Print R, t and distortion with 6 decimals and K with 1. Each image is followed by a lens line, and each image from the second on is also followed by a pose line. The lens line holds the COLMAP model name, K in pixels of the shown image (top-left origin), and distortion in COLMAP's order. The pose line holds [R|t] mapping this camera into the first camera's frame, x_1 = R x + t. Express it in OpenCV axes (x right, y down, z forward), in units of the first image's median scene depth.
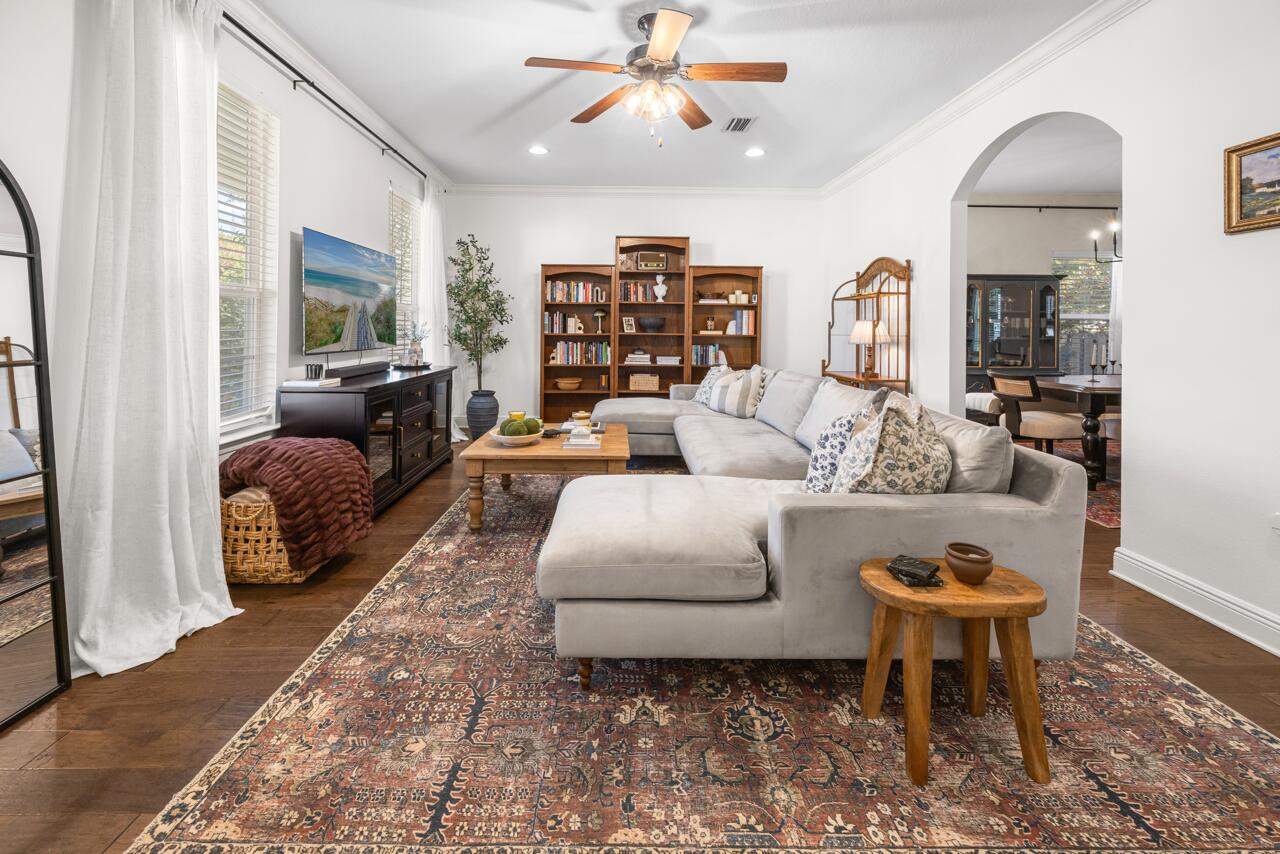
lens RADIAL K [[502.3, 0, 649.2], [0, 502.3, 322.9], [0, 0, 1]] dist [-0.000896, 0.000575]
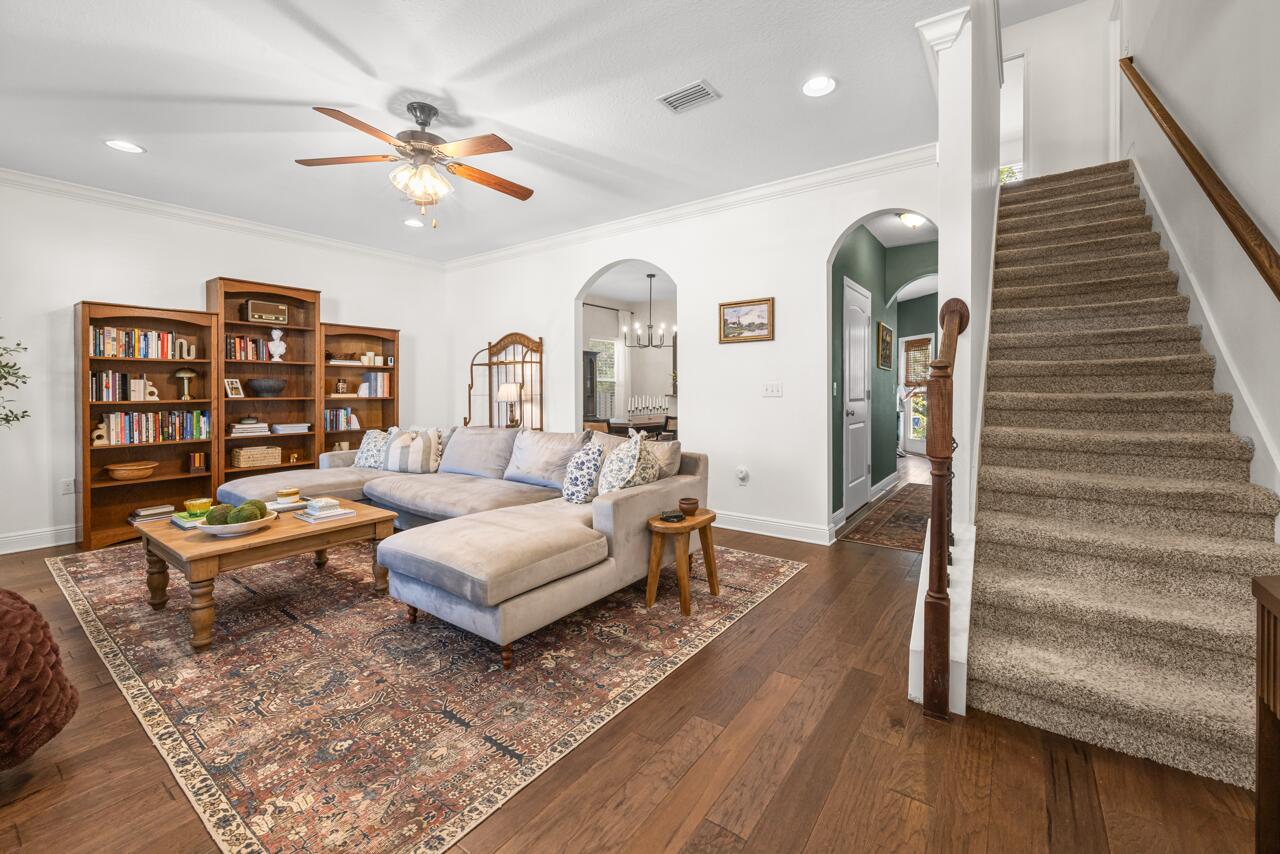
lens RADIAL K [[502.3, 0, 642.5], [0, 502.3, 391.2], [0, 0, 1]] dist [-0.000896, 0.000575]
pose [[0.615295, -0.014635, 0.788161, -0.281851], [0.001561, 0.999848, 0.017347, -0.004594], [-0.788295, -0.009443, 0.615225, -0.022262]]
